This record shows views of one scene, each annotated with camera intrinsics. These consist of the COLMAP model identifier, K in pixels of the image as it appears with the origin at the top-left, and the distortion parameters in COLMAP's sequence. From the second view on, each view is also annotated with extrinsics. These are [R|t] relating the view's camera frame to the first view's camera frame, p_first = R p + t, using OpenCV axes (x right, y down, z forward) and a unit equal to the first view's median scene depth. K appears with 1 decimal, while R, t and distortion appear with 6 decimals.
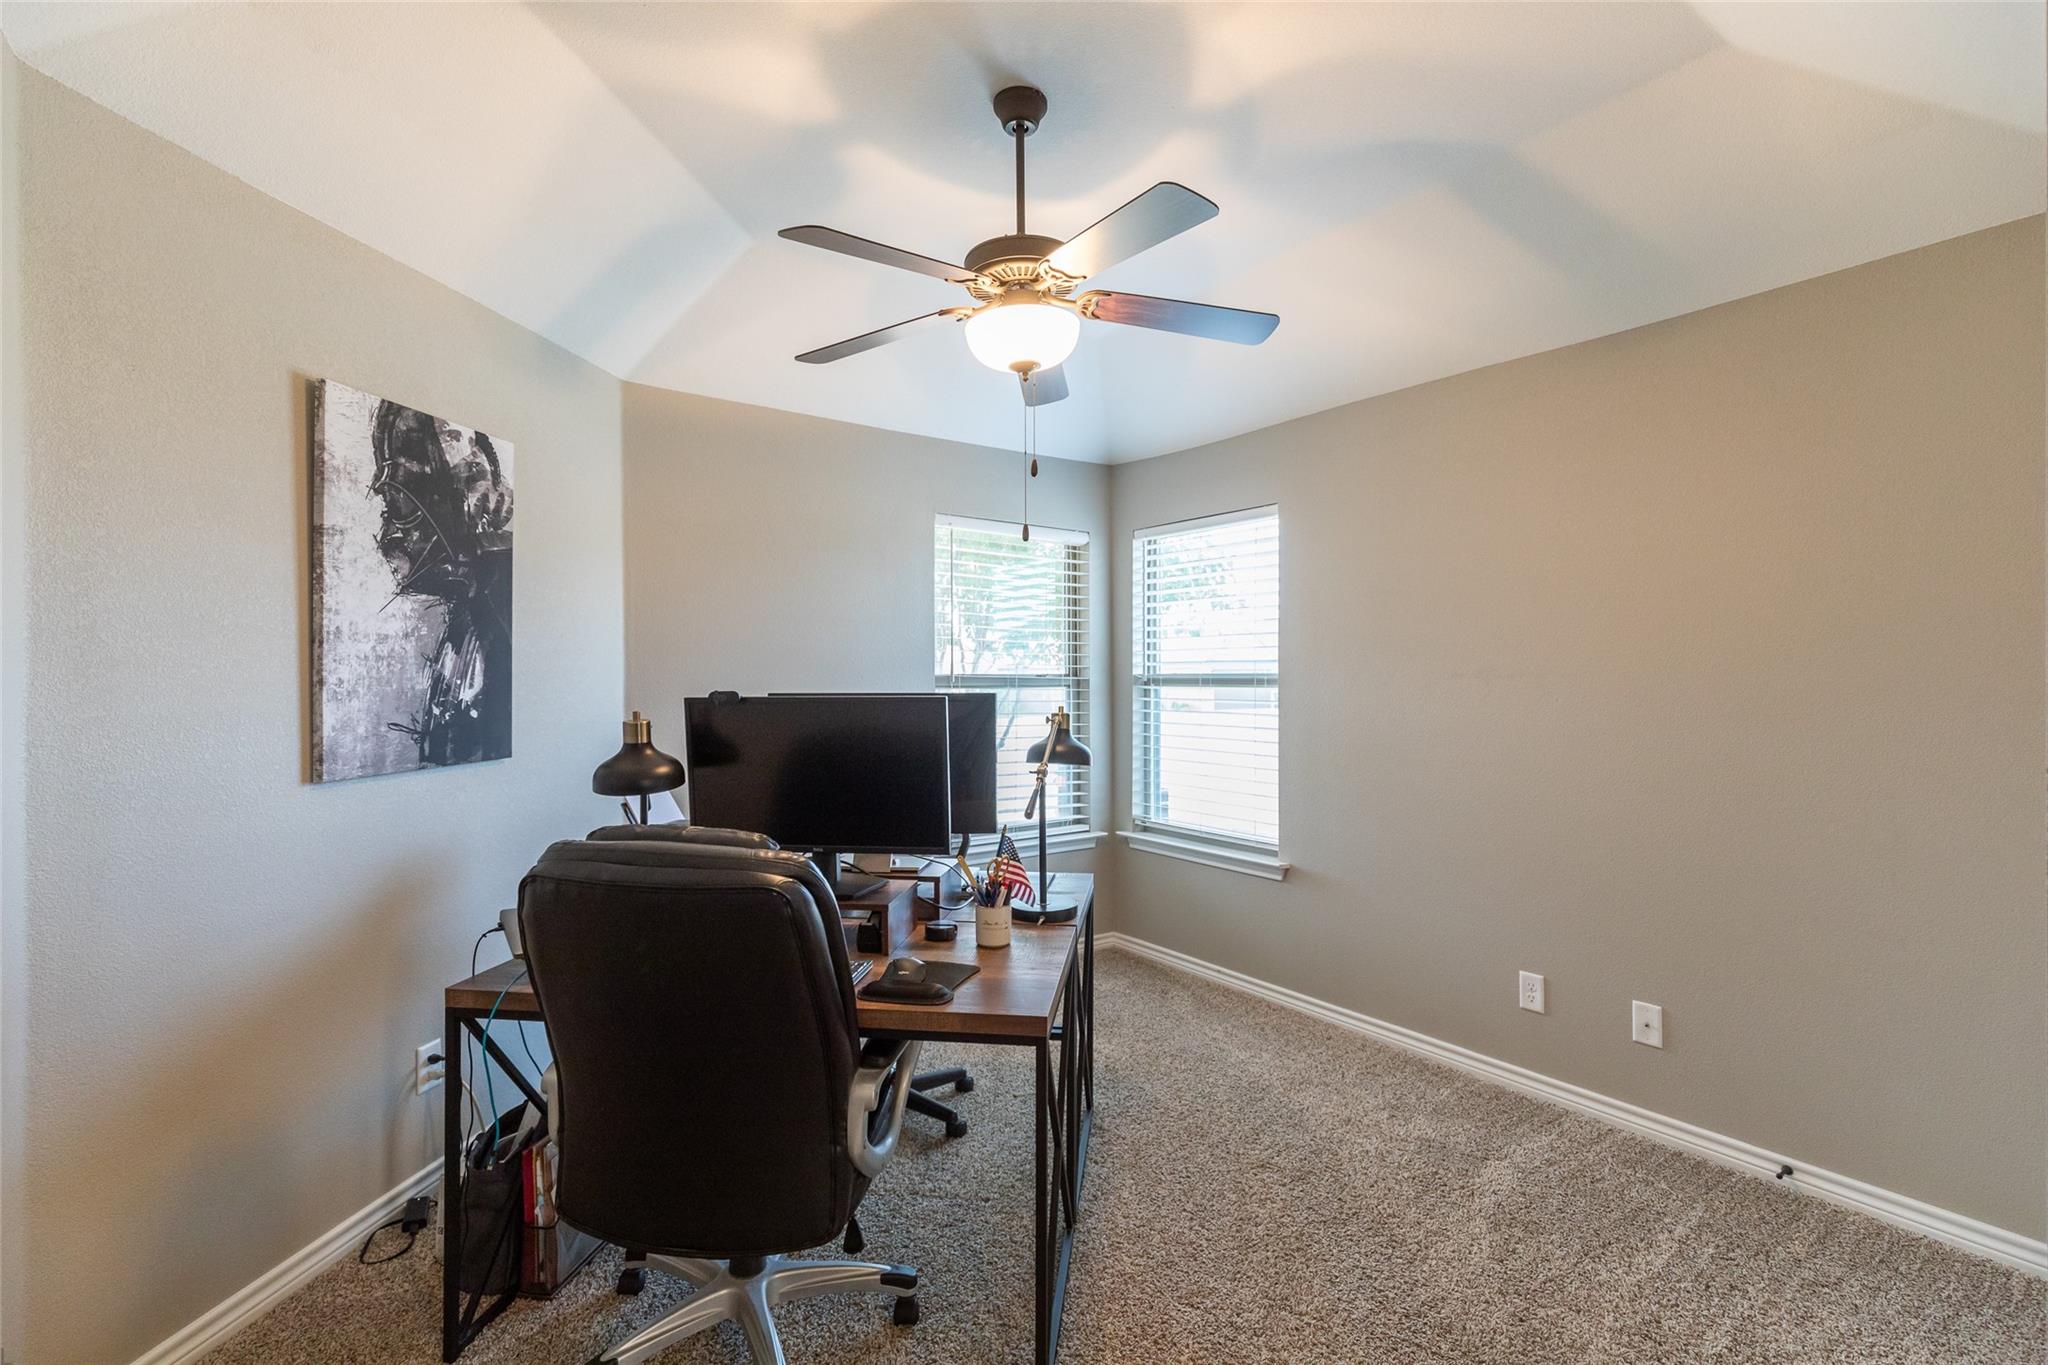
lens RADIAL K [[935.1, 0, 1023.6], [0, 935.1, 680.5], [0, 0, 1]] dist [0.012469, -0.001776]
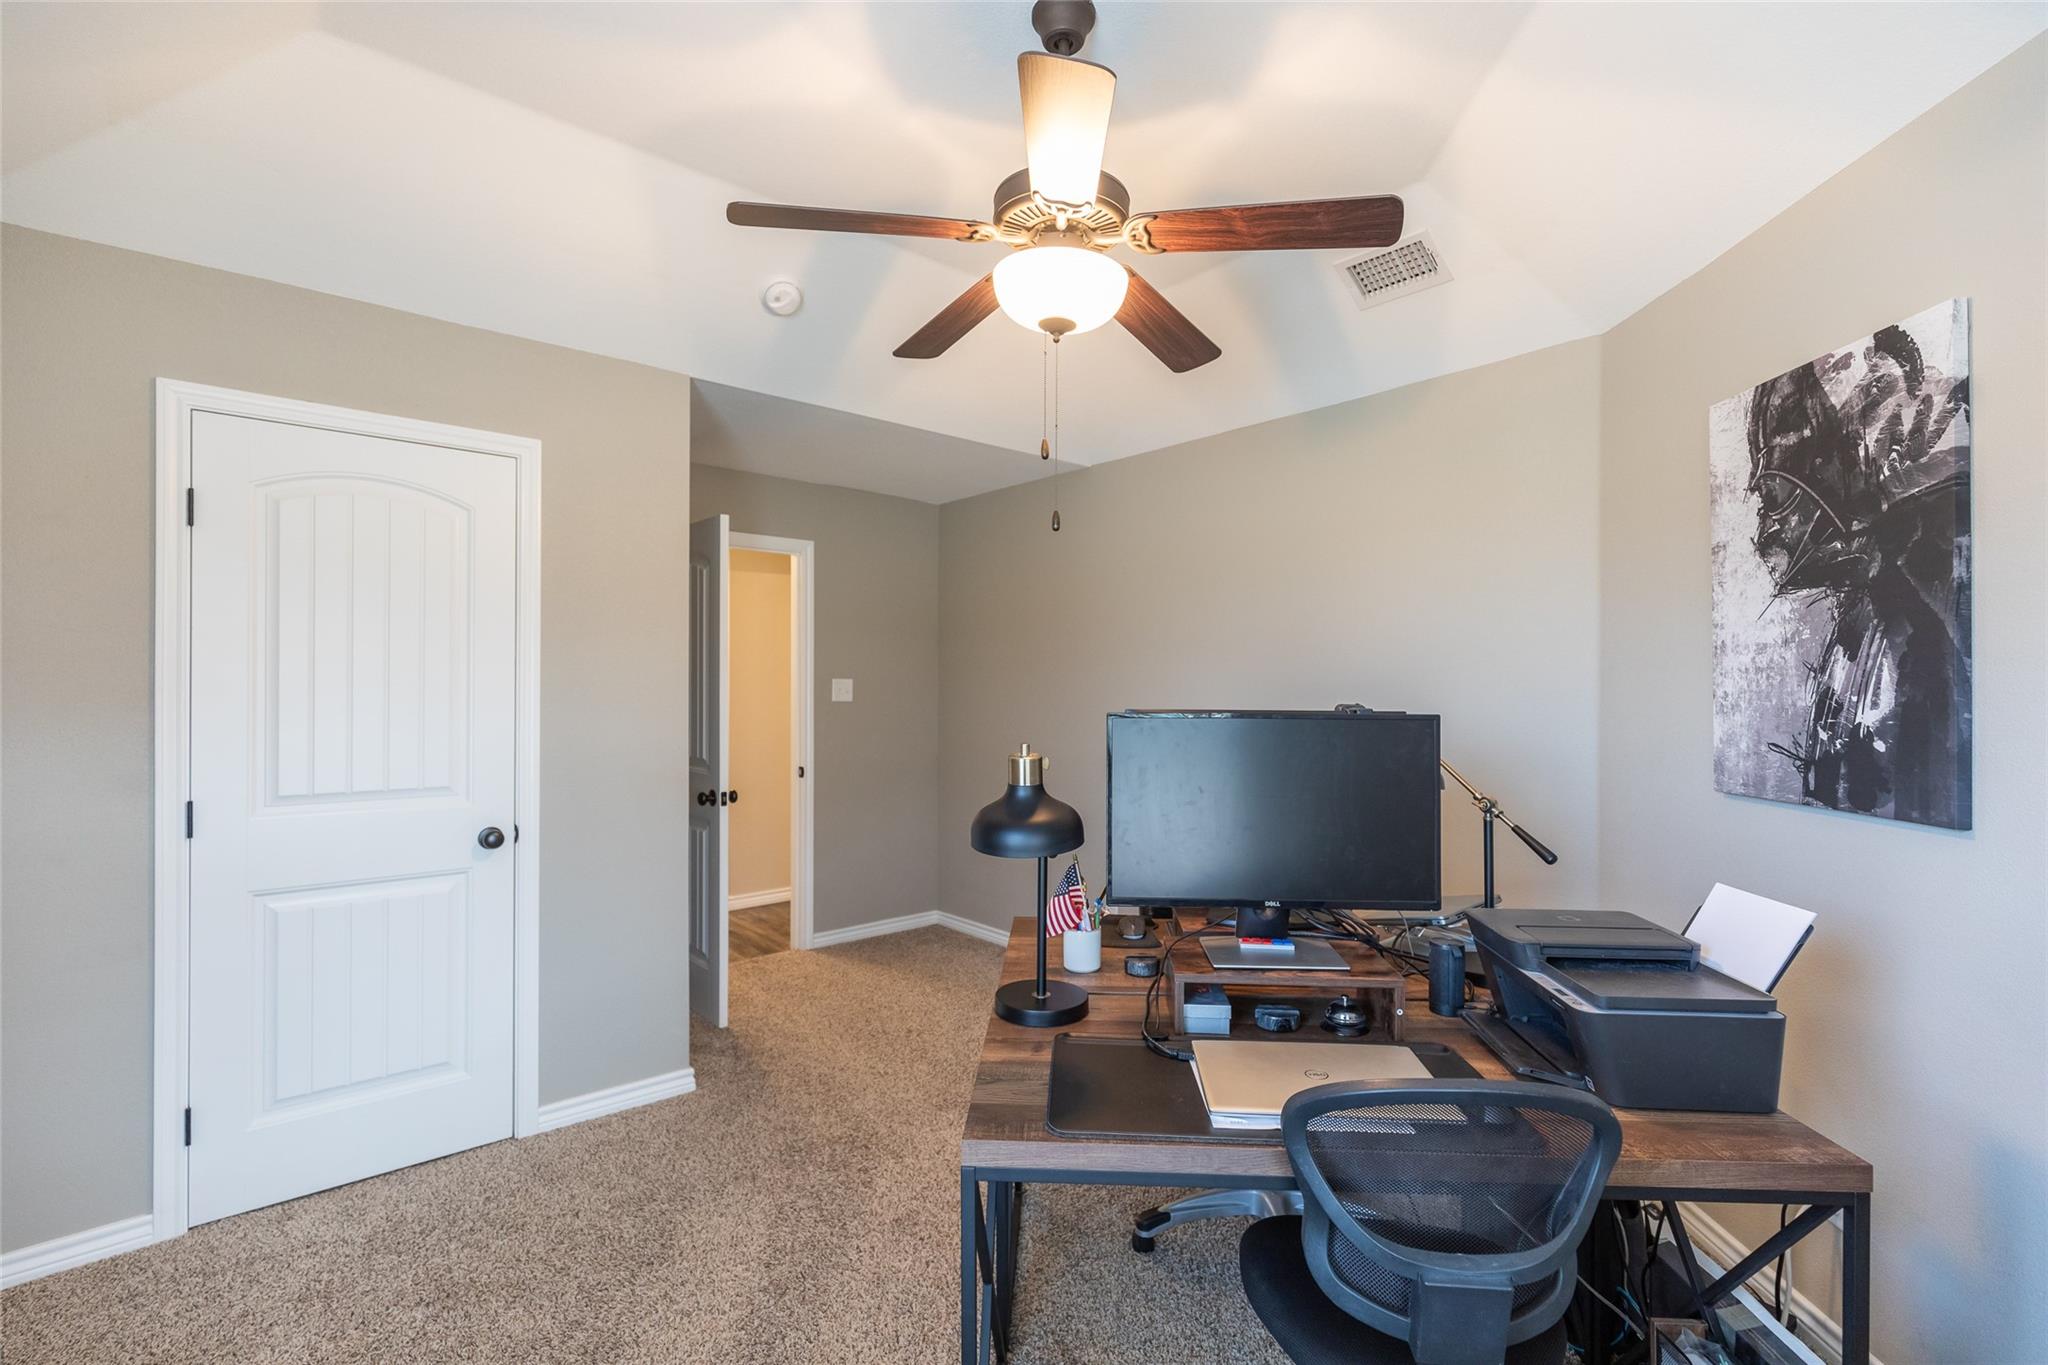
lens RADIAL K [[935.1, 0, 1028.5], [0, 935.1, 682.3], [0, 0, 1]] dist [0.012469, -0.001776]
pose [[-0.994499, 0.000468, -0.104744, 0.110717], [0.000117, 0.999994, 0.003353, -0.014189], [0.104745, 0.003322, -0.994494, 1.735951]]
